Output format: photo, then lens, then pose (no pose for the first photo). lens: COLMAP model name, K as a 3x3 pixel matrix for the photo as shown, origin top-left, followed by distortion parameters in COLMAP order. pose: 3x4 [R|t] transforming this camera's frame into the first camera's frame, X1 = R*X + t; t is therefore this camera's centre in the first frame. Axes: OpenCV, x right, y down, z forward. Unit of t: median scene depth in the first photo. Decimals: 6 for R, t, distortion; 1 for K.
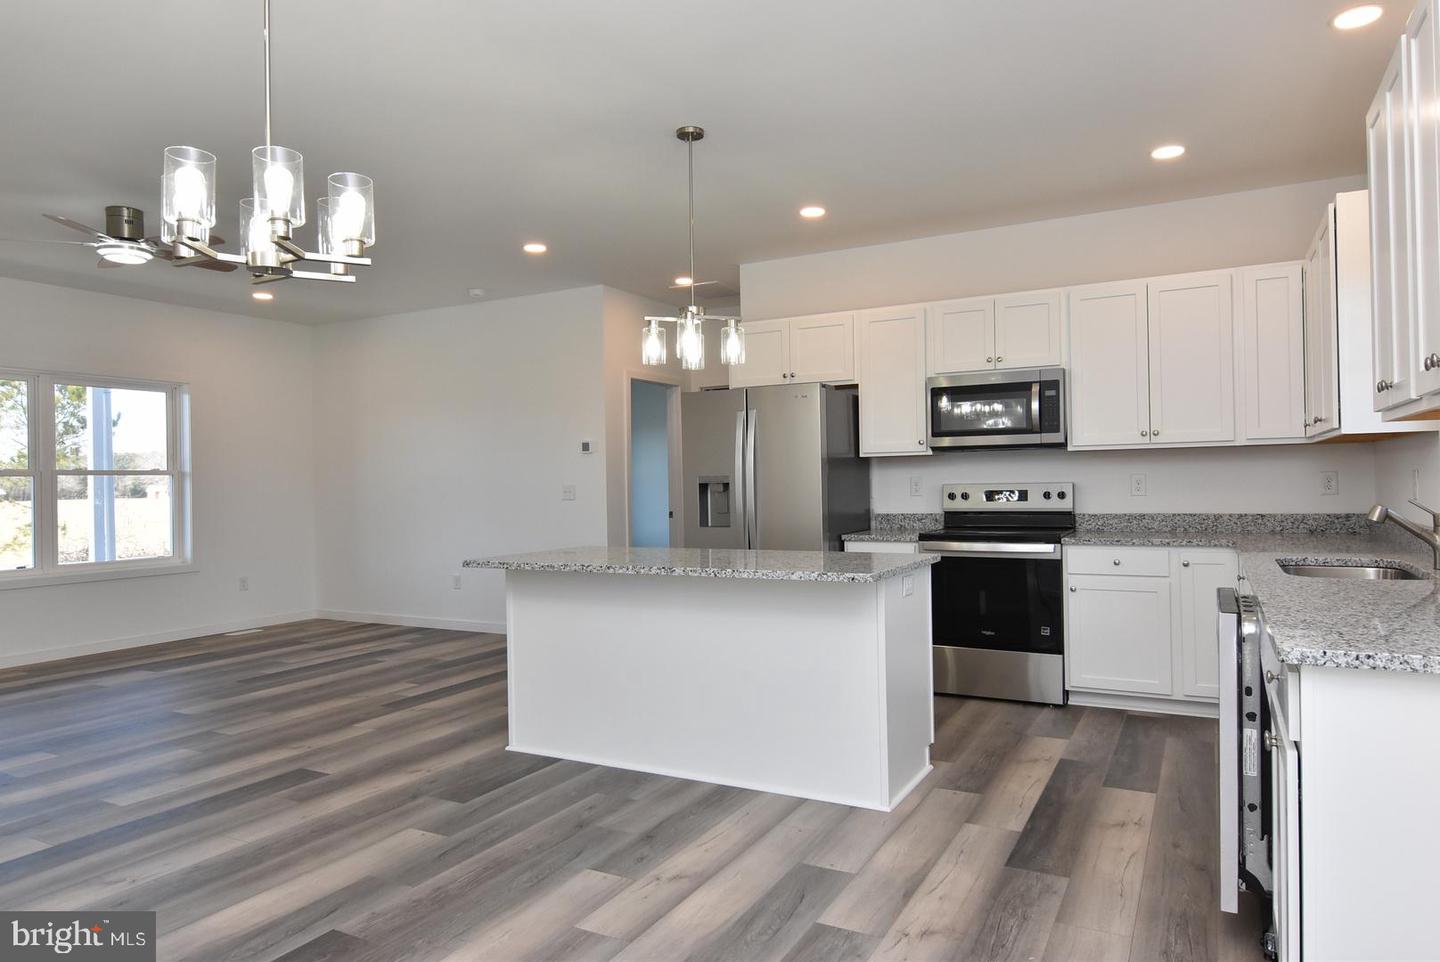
lens RADIAL K [[901.8, 0, 722.6], [0, 901.8, 477.9], [0, 0, 1]] dist [0.005196, -0.013458]
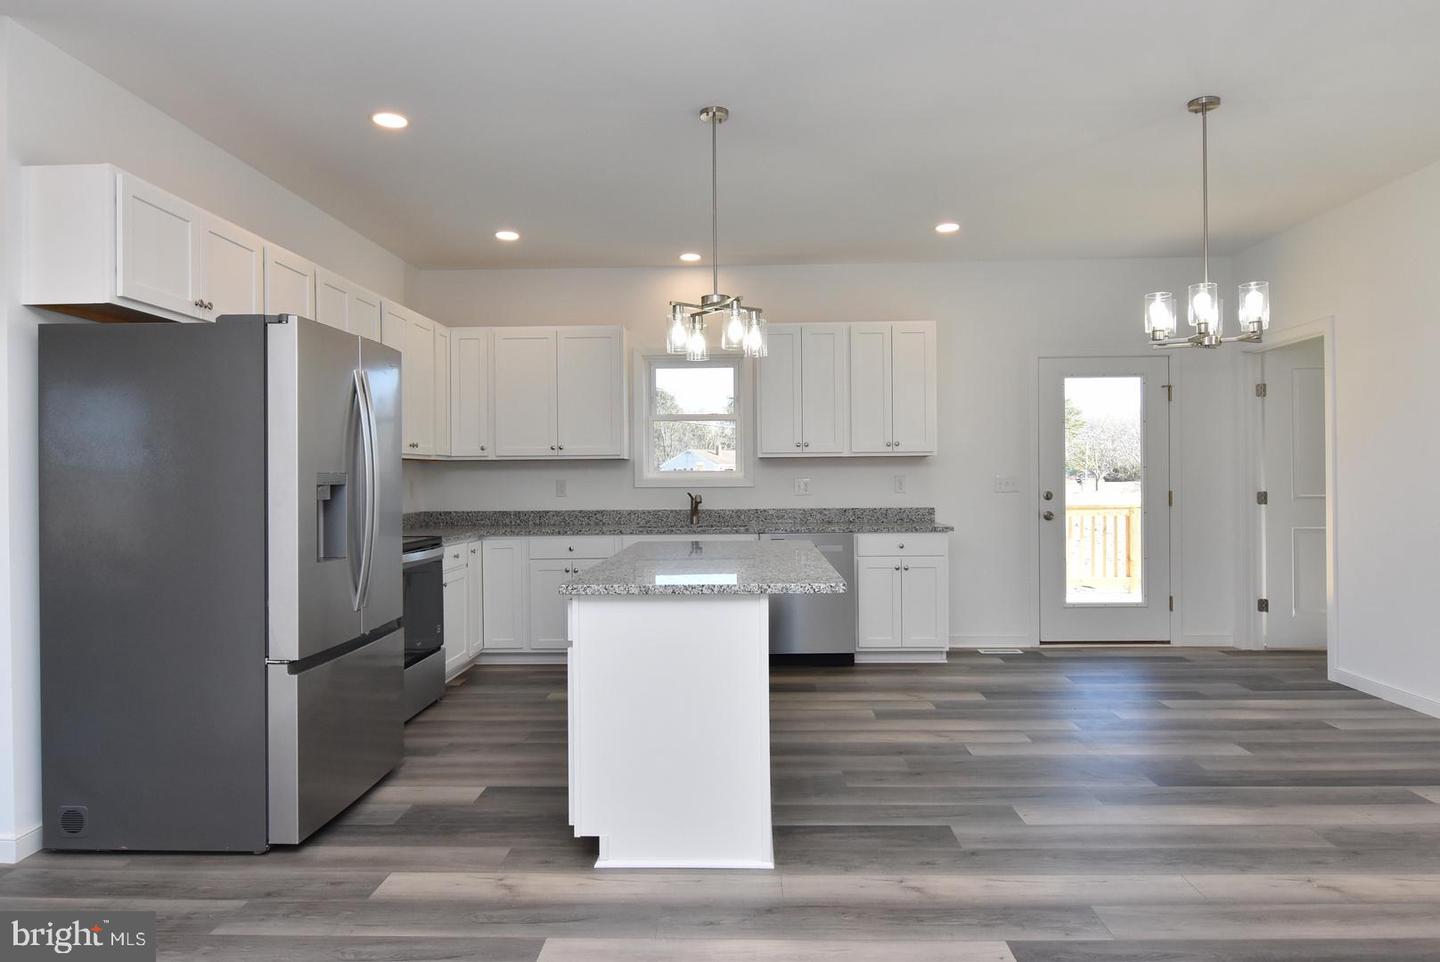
lens RADIAL K [[901.8, 0, 721.7], [0, 901.8, 481.9], [0, 0, 1]] dist [0.005196, -0.013458]
pose [[-0.441345, 0.017458, 0.897167, -0.740717], [0.013507, 0.999827, -0.012811, 0.017416], [-0.897236, 0.006464, -0.441505, 1.179185]]
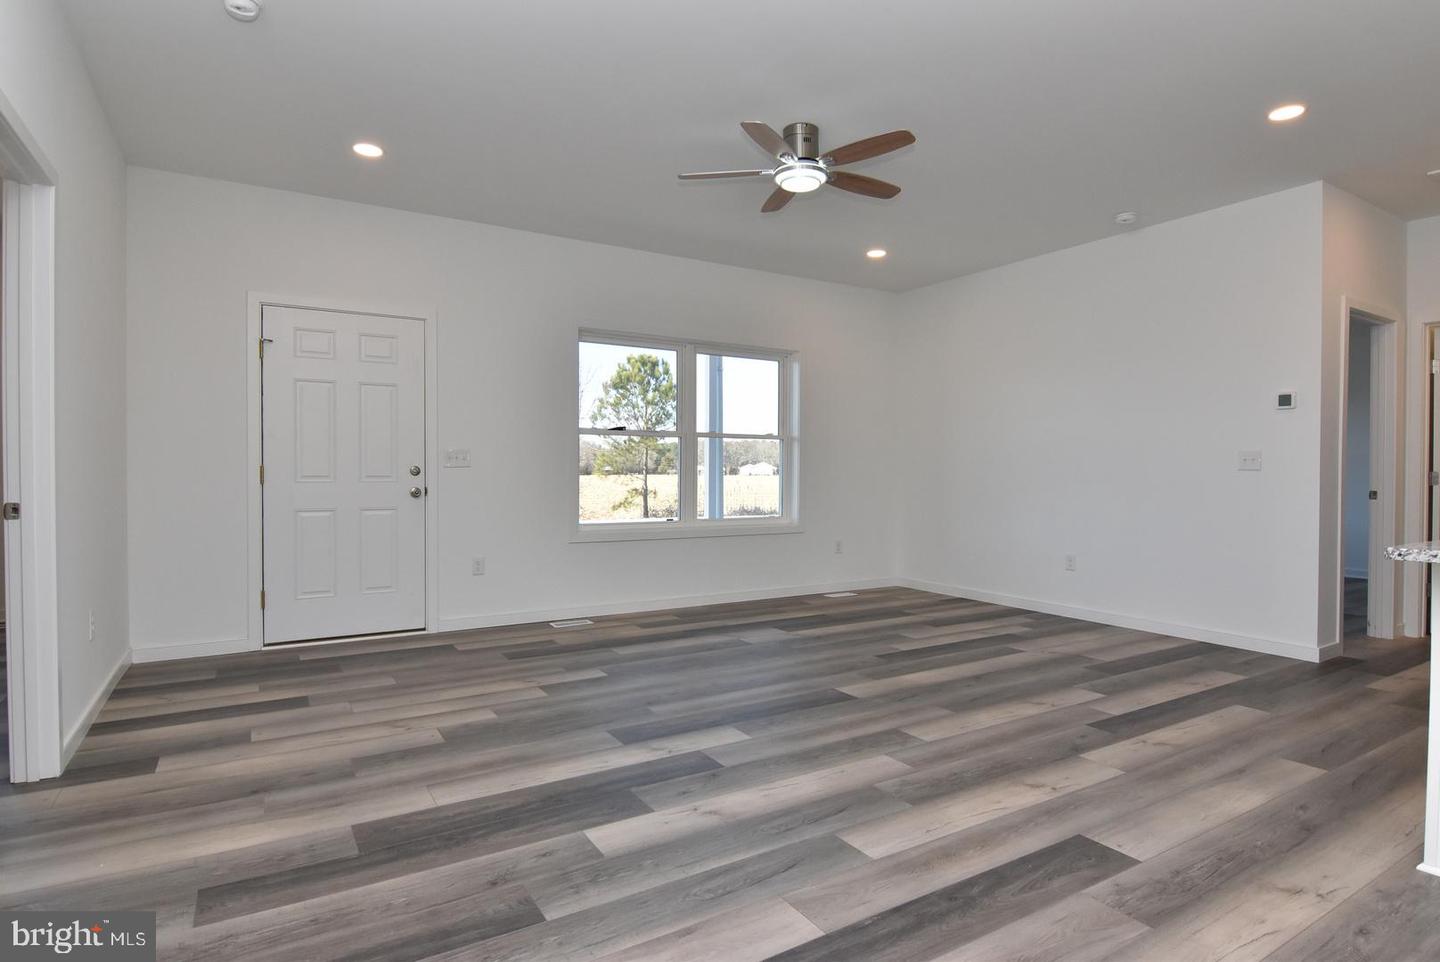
lens RADIAL K [[764.8, 0, 721.4], [0, 764.8, 477.7], [0, 0, 1]] dist [-0.003458, -0.012228]
pose [[0.862114, 0.025356, -0.506079, -0.347767], [-0.016752, 0.999628, 0.021546, 0.037093], [0.506437, -0.010097, 0.862218, 0.307726]]
